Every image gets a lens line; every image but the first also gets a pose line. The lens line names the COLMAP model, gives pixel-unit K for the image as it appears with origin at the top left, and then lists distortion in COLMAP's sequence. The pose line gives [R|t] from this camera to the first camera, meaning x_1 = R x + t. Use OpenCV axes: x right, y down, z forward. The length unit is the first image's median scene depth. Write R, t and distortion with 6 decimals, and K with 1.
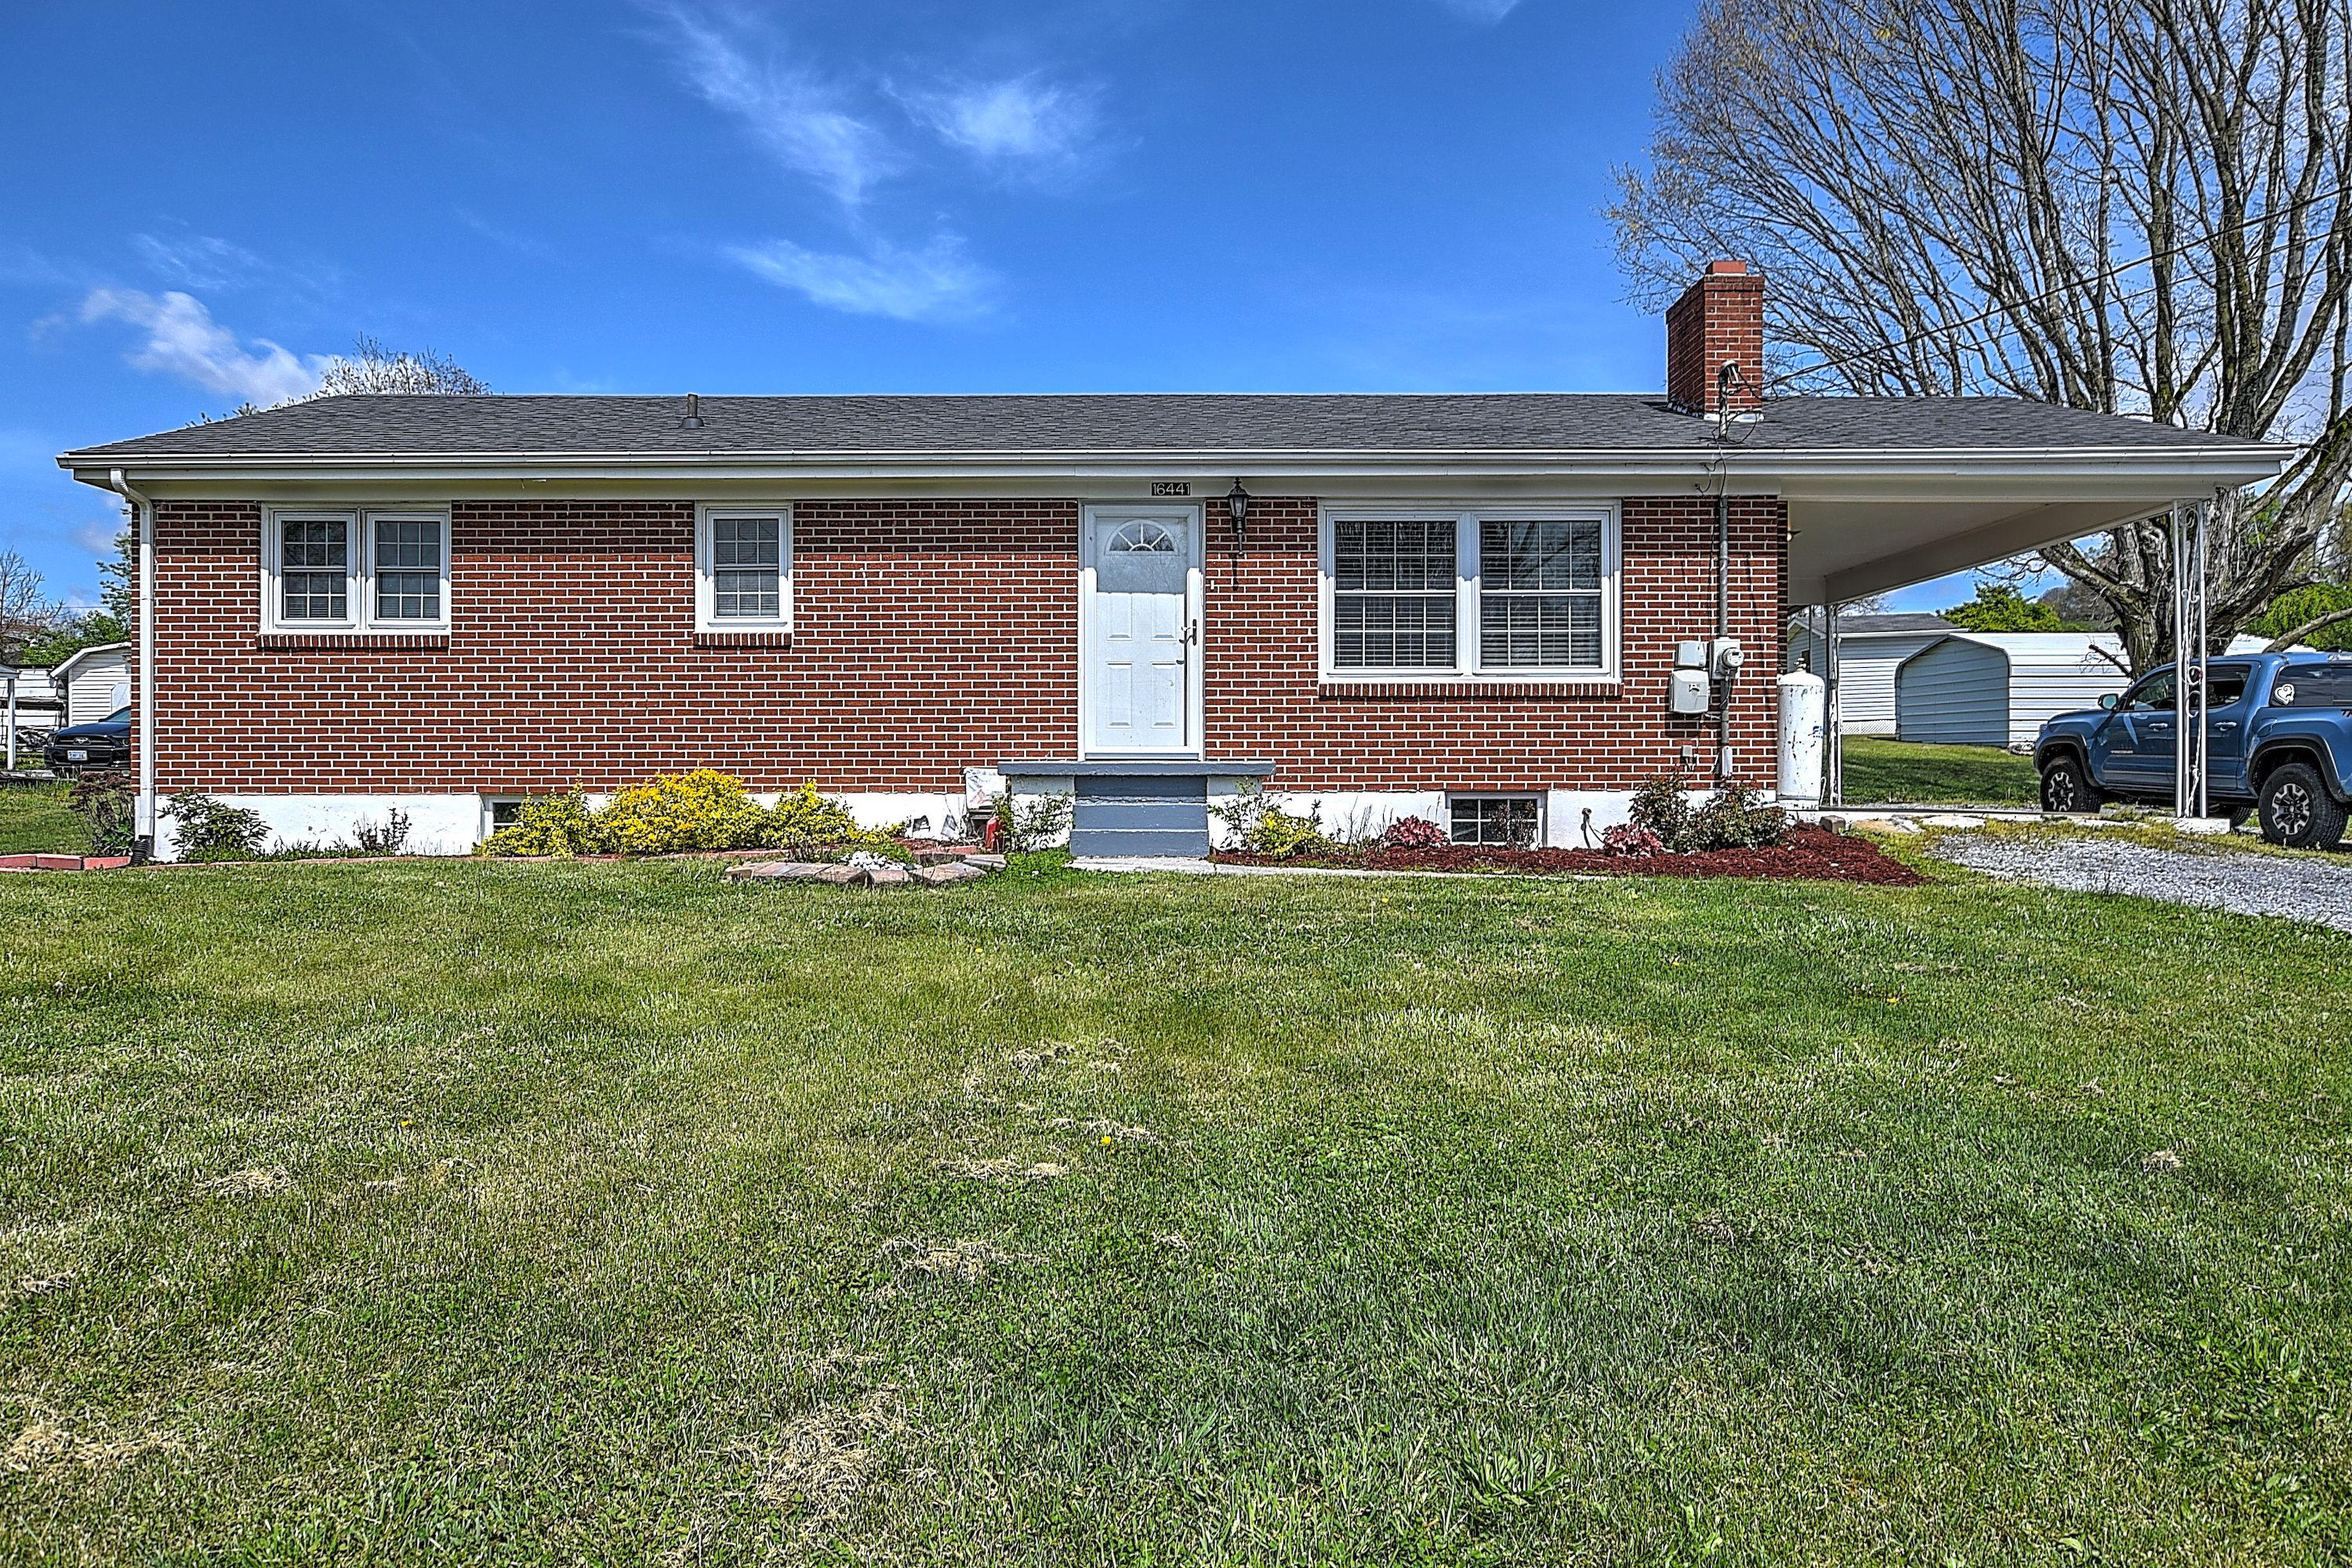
lens RADIAL K [[1522.4, 0, 1161.1], [0, 1522.4, 785.1], [0, 0, 1]] dist [-0.005991, 0.017852]
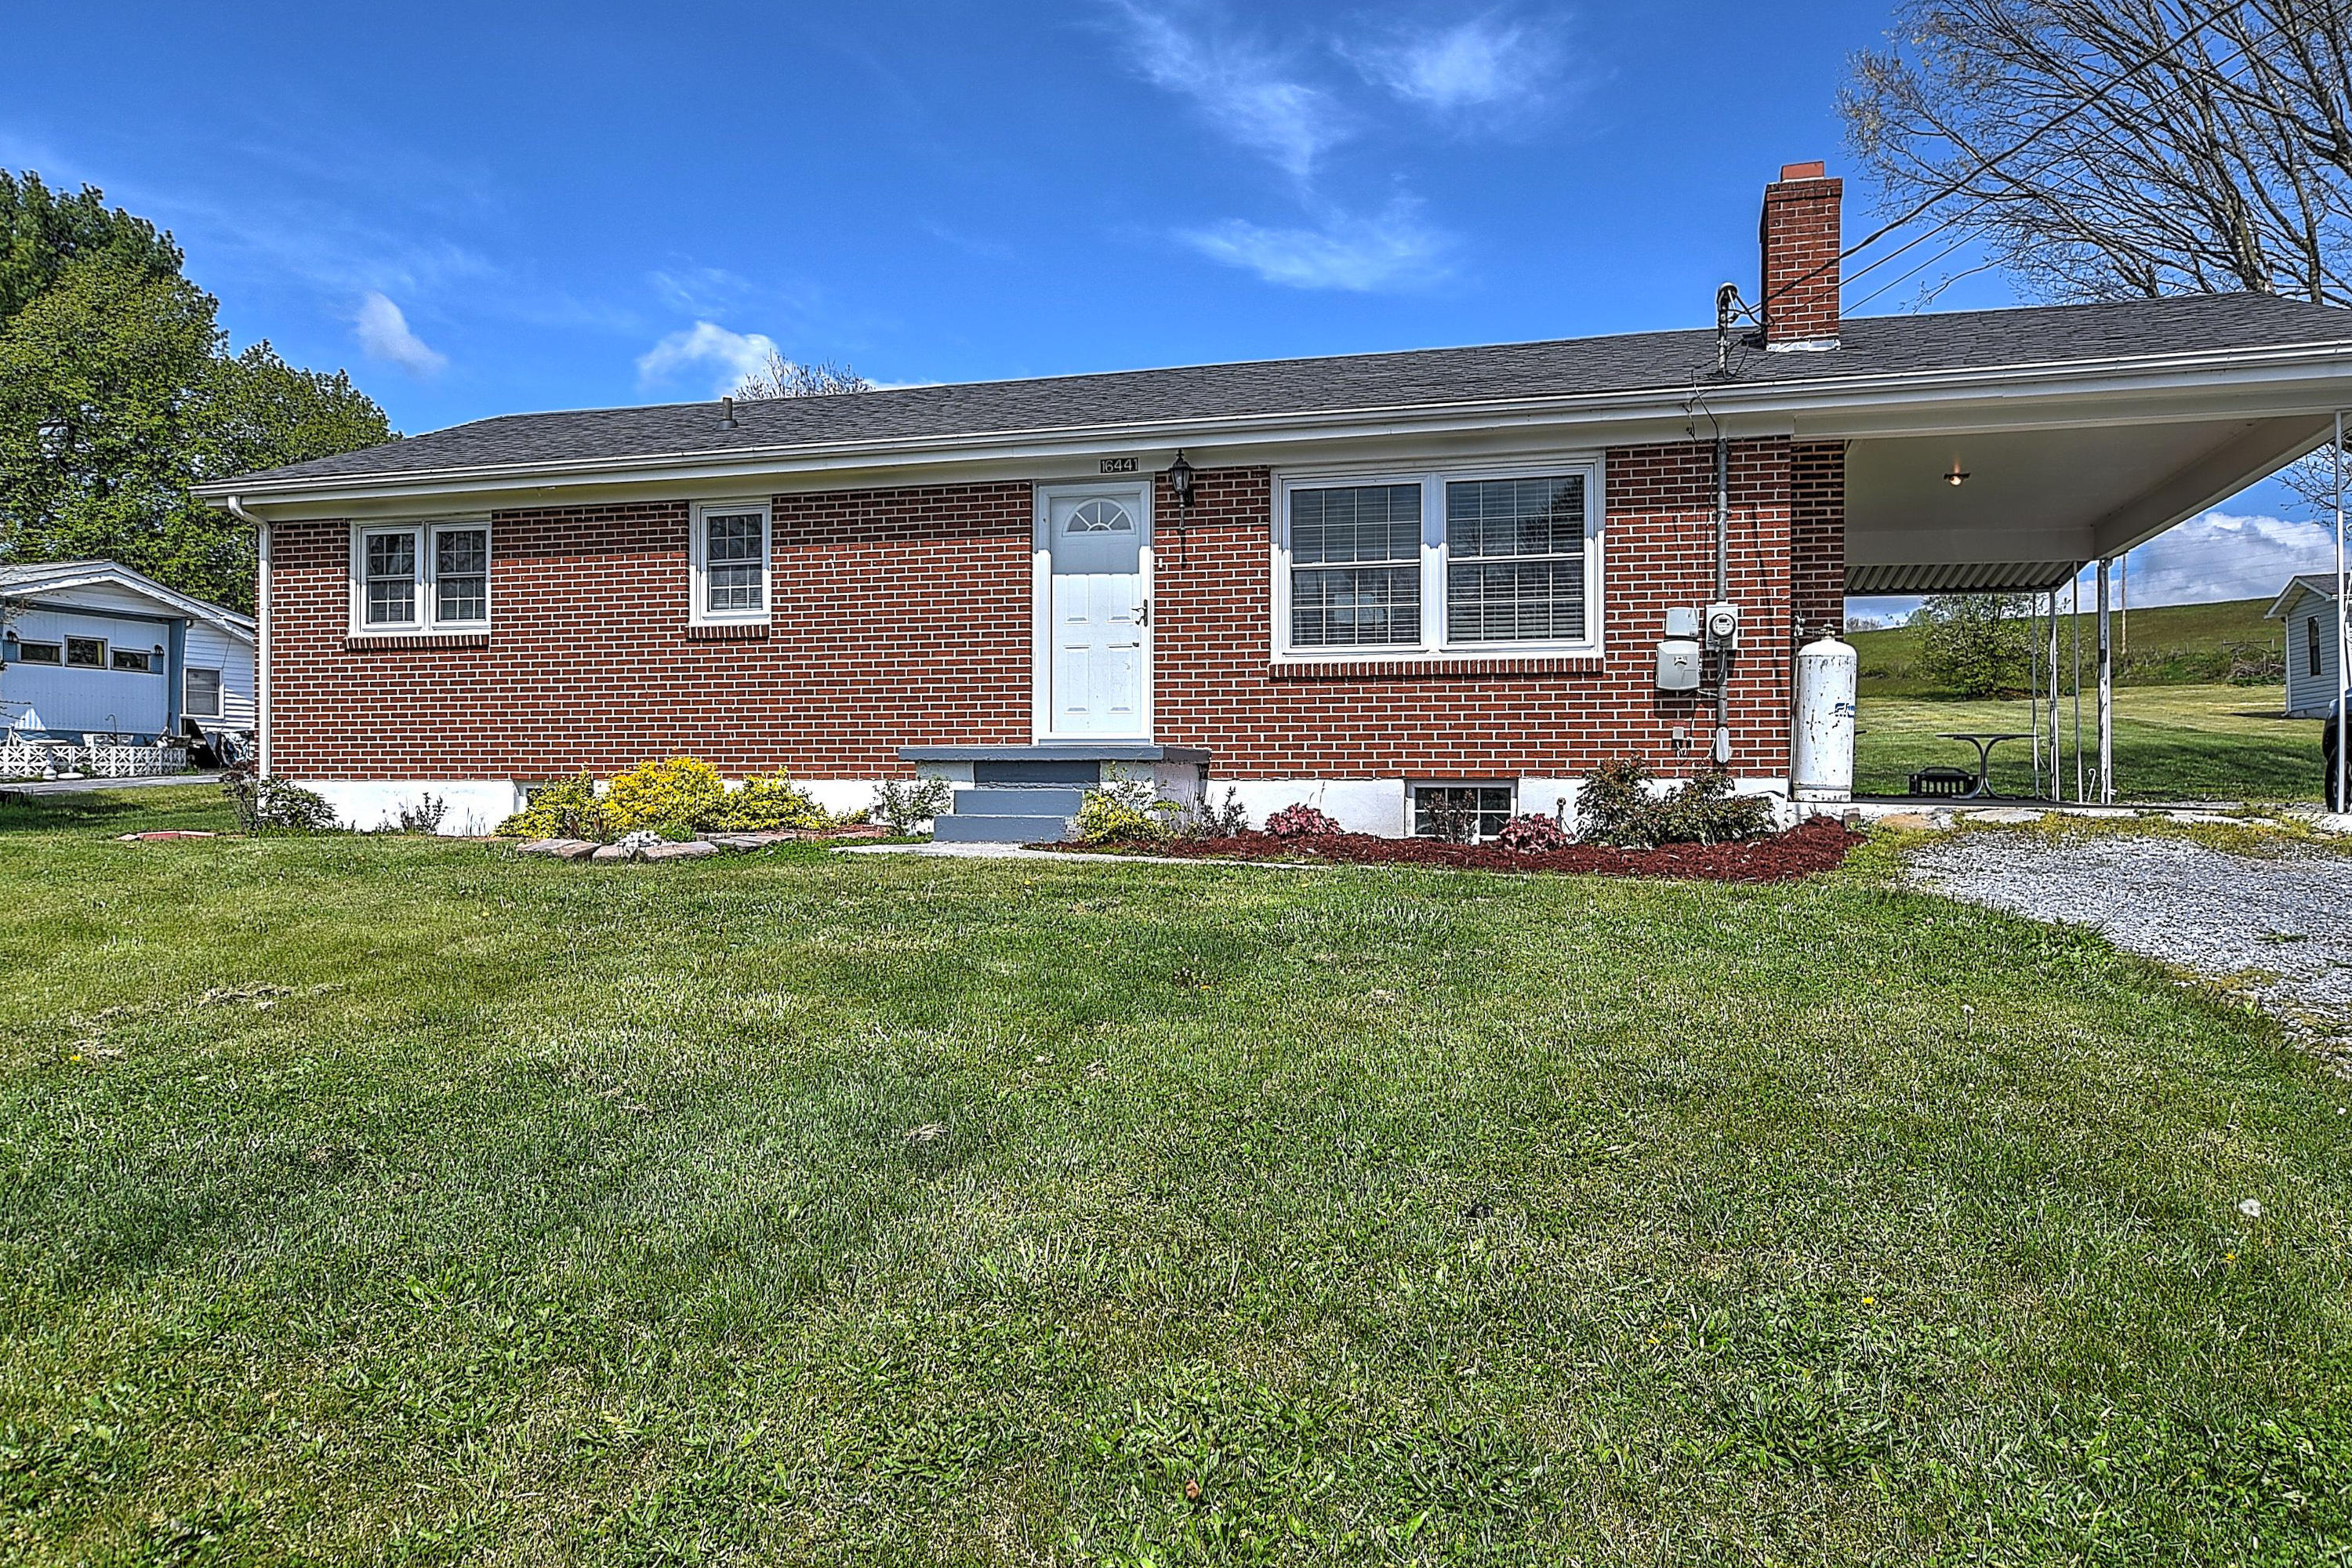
lens RADIAL K [[1624.2, 0, 1176.0], [0, 1624.2, 784.0], [0, 0, 1]] dist [0.002728, 0.003655]
pose [[0.960149, 0.002110, -0.279482, 0.327691], [-0.002190, 0.999998, 0.000026, 0.007357], [0.279482, 0.000587, 0.960151, 0.021665]]
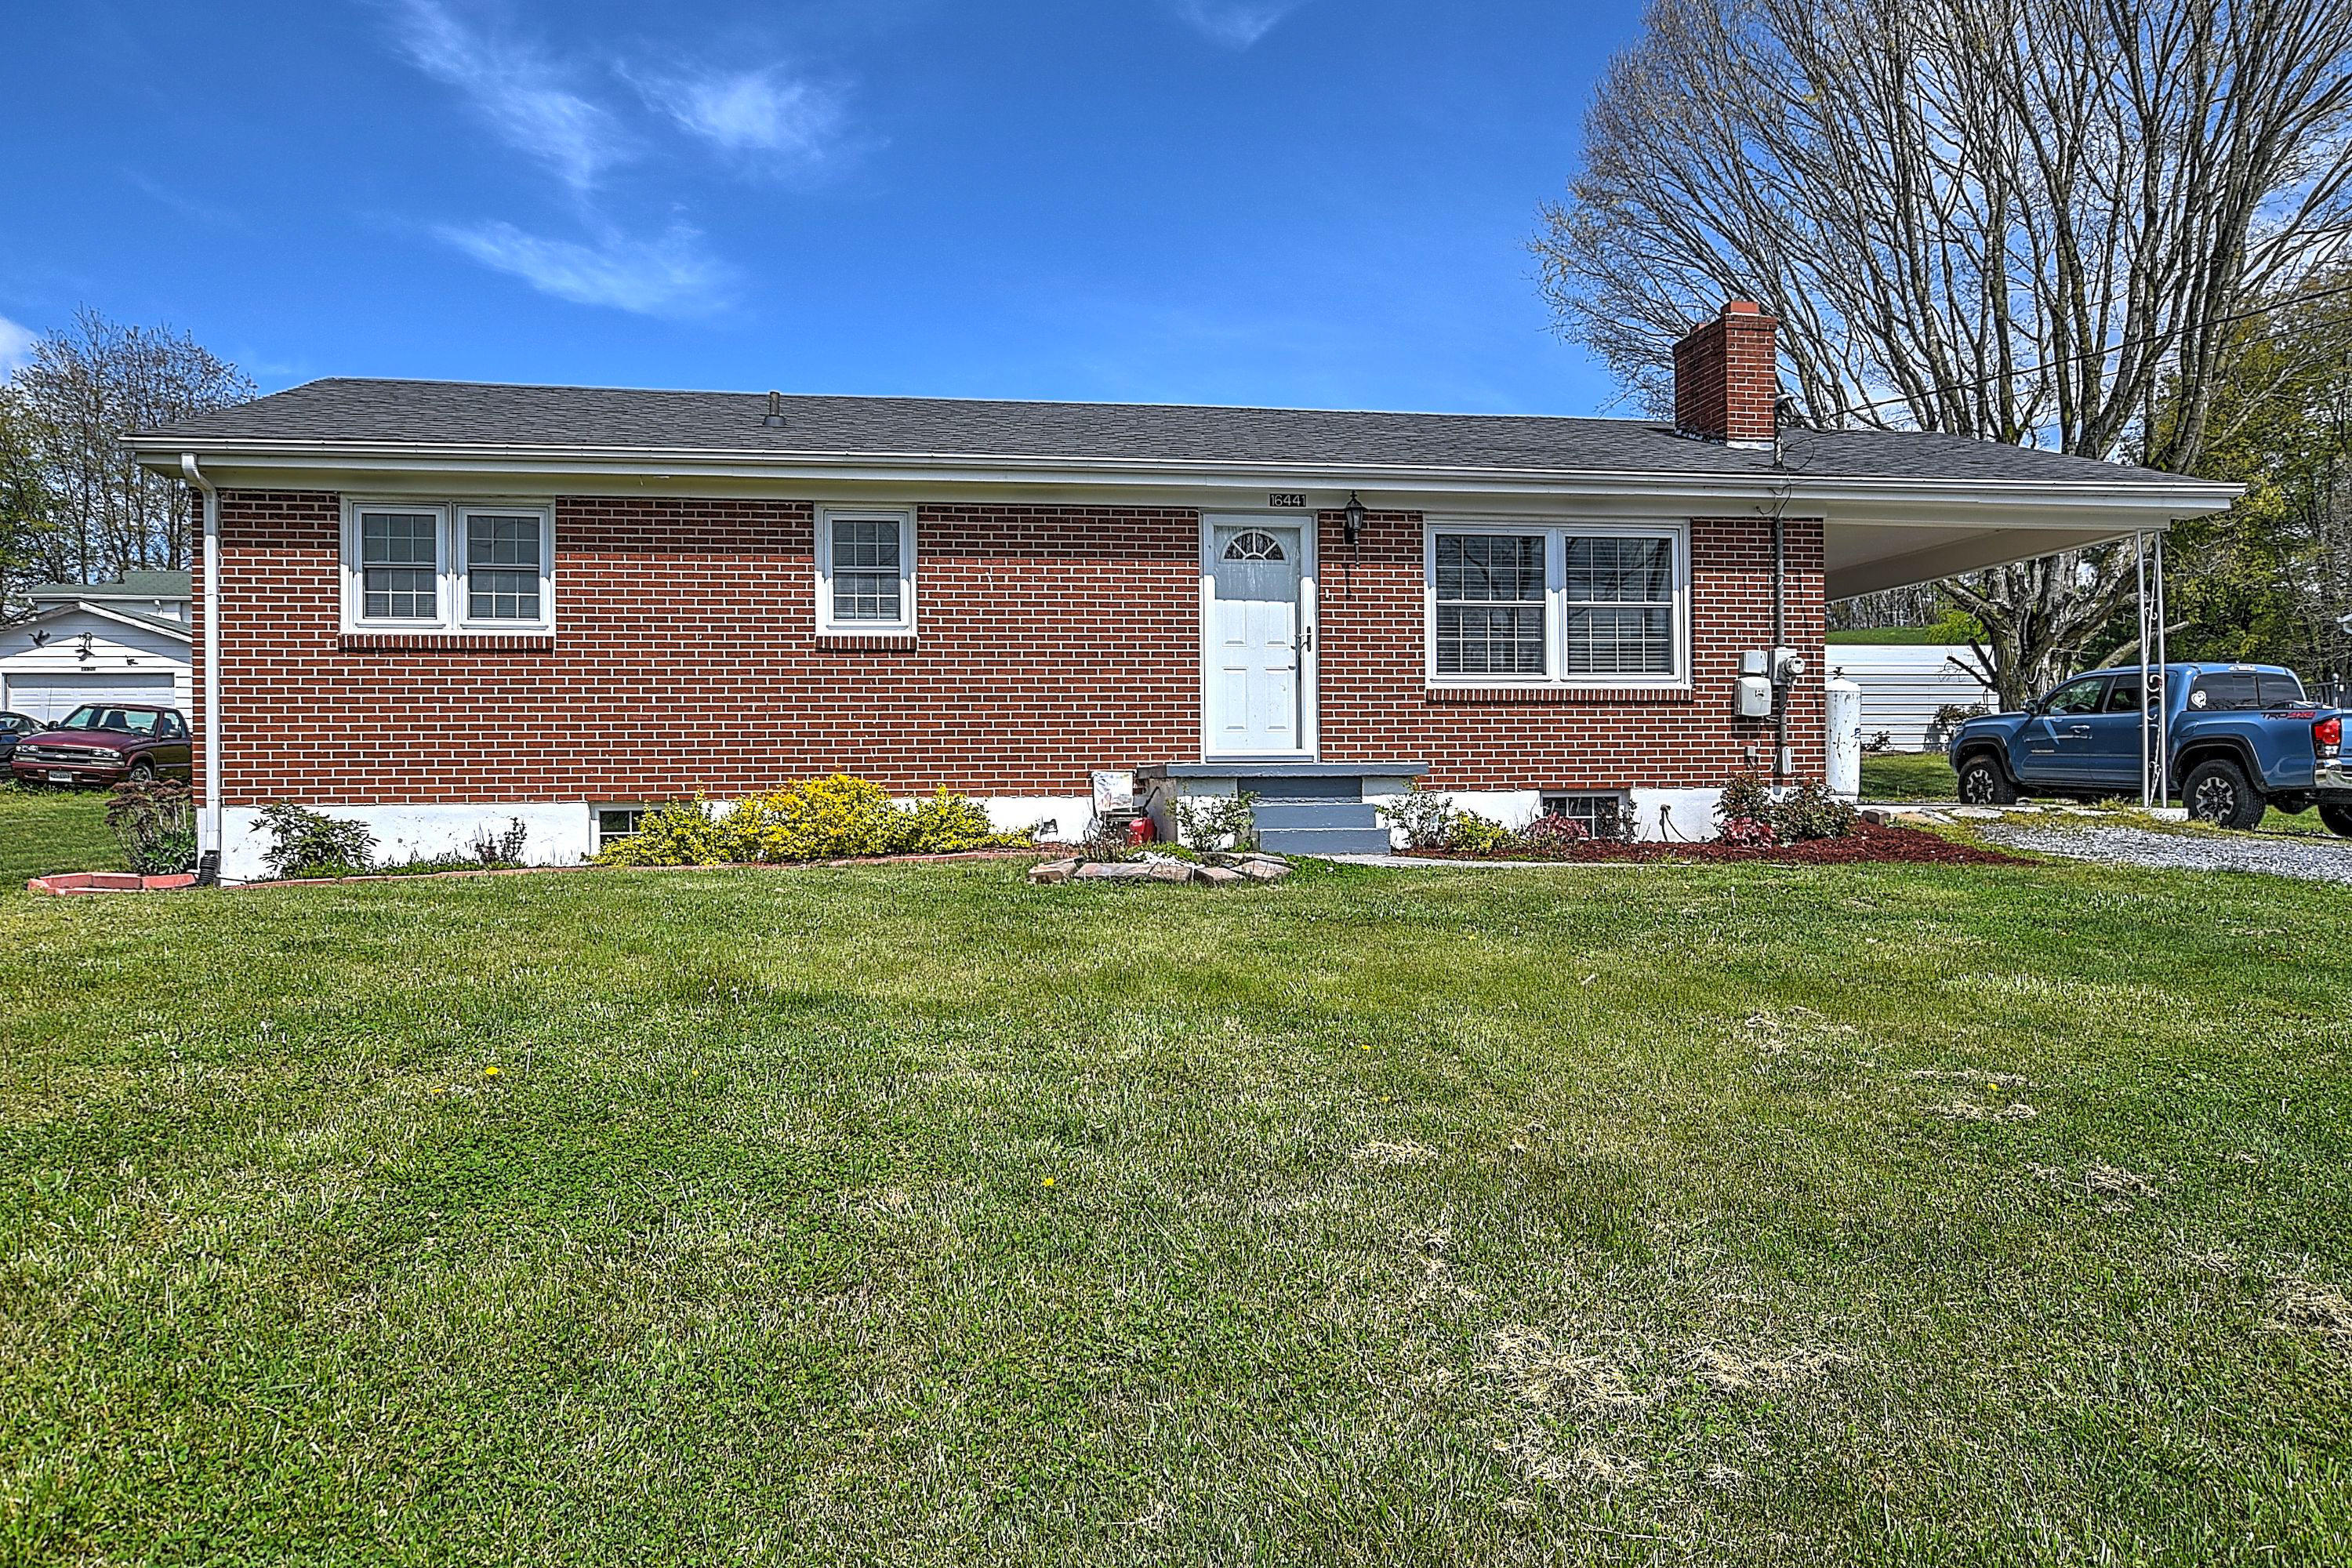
lens RADIAL K [[1522.4, 0, 1161.1], [0, 1522.4, 785.1], [0, 0, 1]] dist [-0.005991, 0.017852]
pose [[0.986313, -0.008541, 0.164661, -0.249144], [0.009406, 0.999946, -0.004471, 0.002813], [-0.164614, 0.005959, 0.986340, -0.005018]]
